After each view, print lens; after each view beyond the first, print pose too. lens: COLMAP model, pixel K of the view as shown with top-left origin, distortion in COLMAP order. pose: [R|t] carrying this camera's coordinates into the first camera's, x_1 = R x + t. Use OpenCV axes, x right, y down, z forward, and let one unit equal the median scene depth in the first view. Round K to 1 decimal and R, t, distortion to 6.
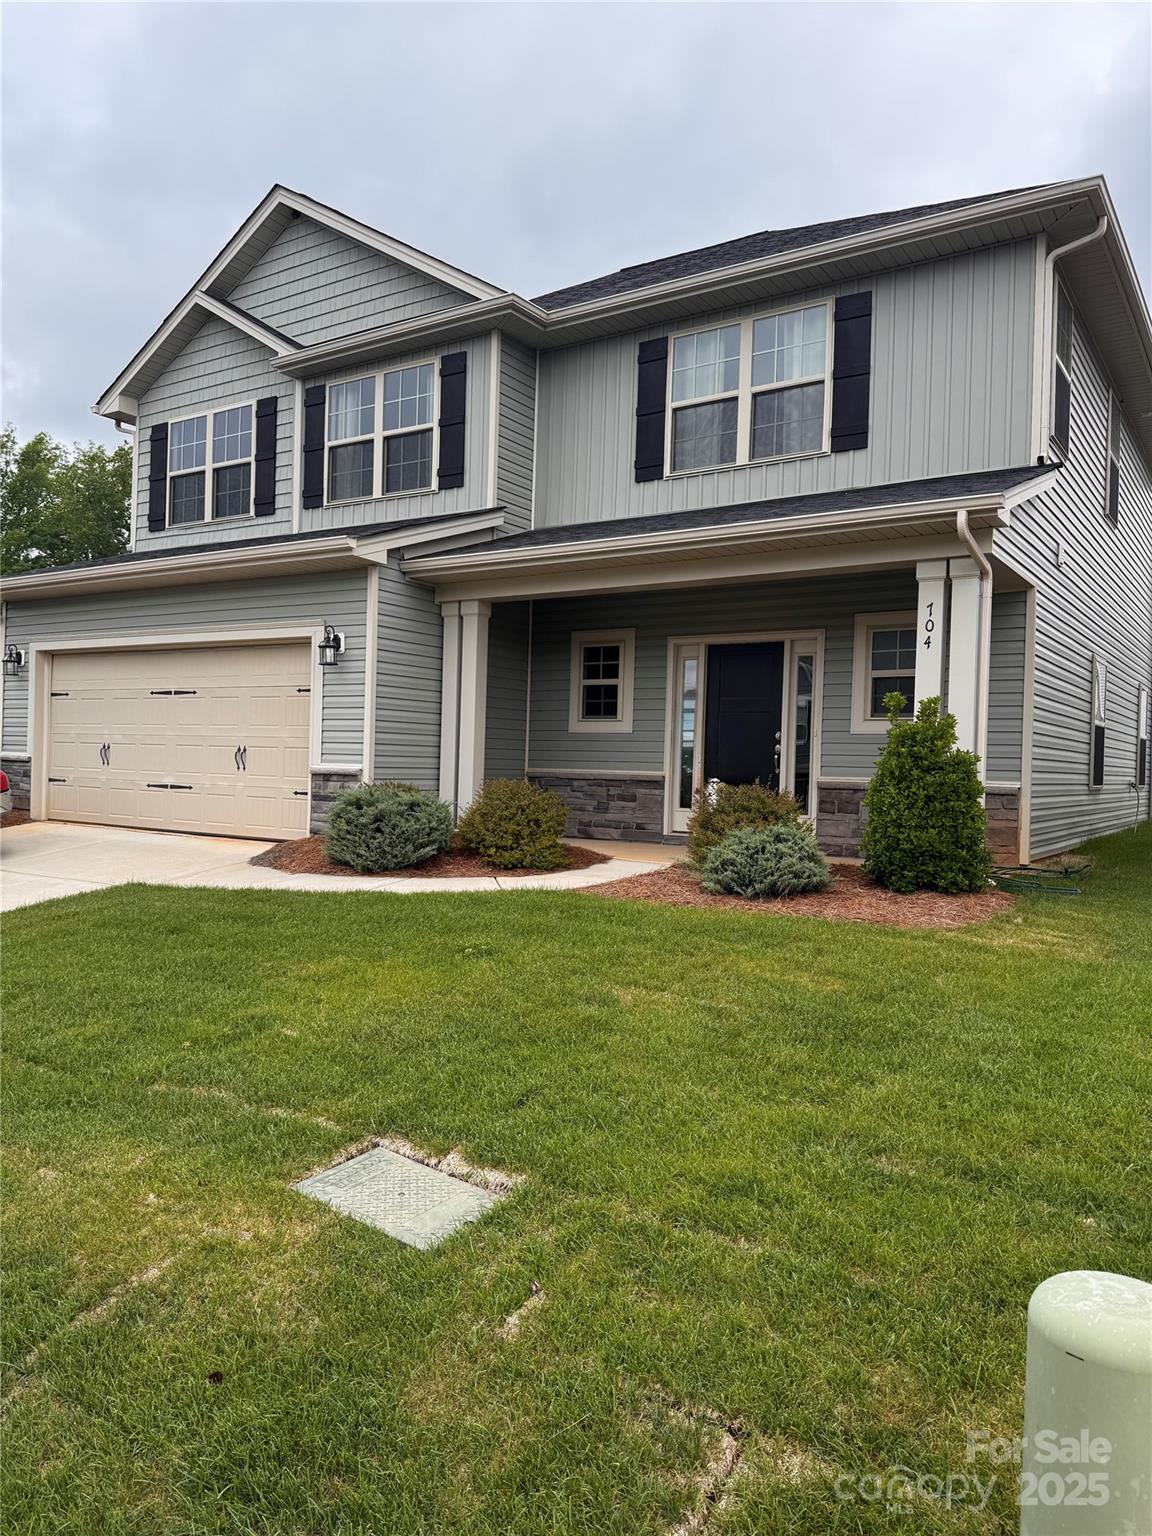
lens RADIAL K [[1069.8, 0, 571.6], [0, 1069.8, 770.4], [0, 0, 1]] dist [0.128739, -0.205983]
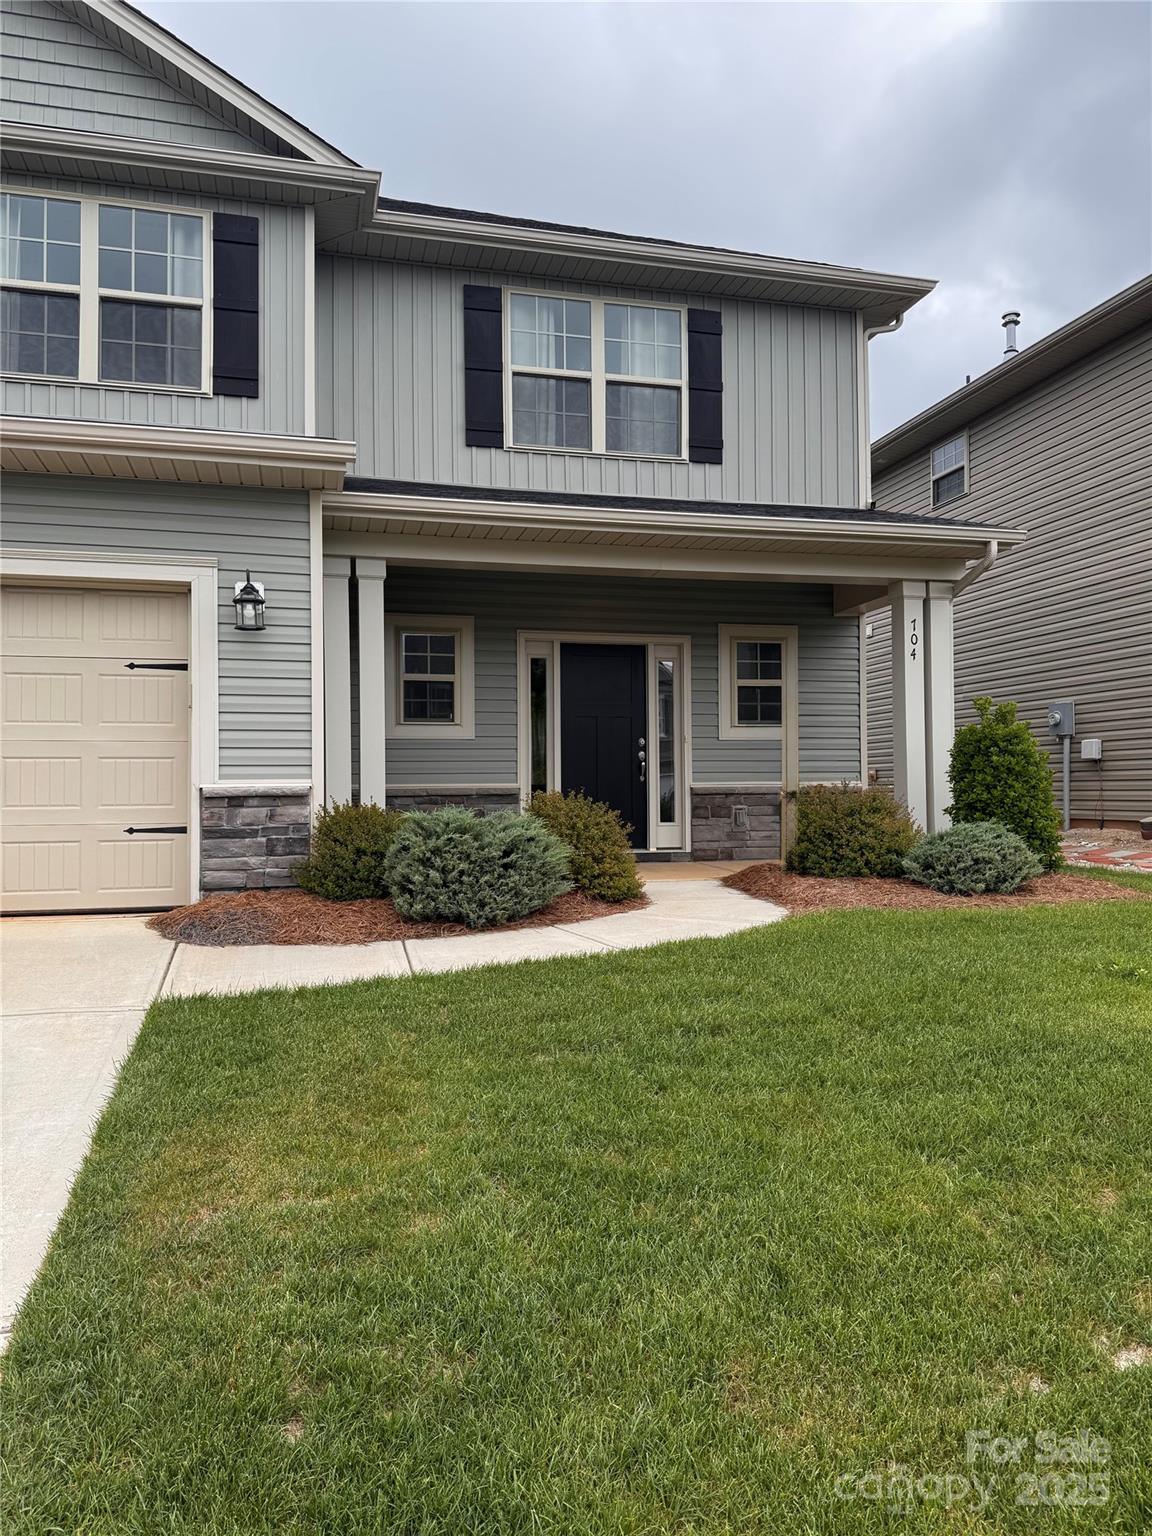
lens RADIAL K [[1069.8, 0, 571.6], [0, 1069.8, 770.4], [0, 0, 1]] dist [0.128739, -0.205983]
pose [[0.670662, -0.014093, 0.741629, -0.532307], [0.030821, 0.999485, -0.008879, -0.000208], [-0.741123, 0.028812, 0.670751, 0.379338]]
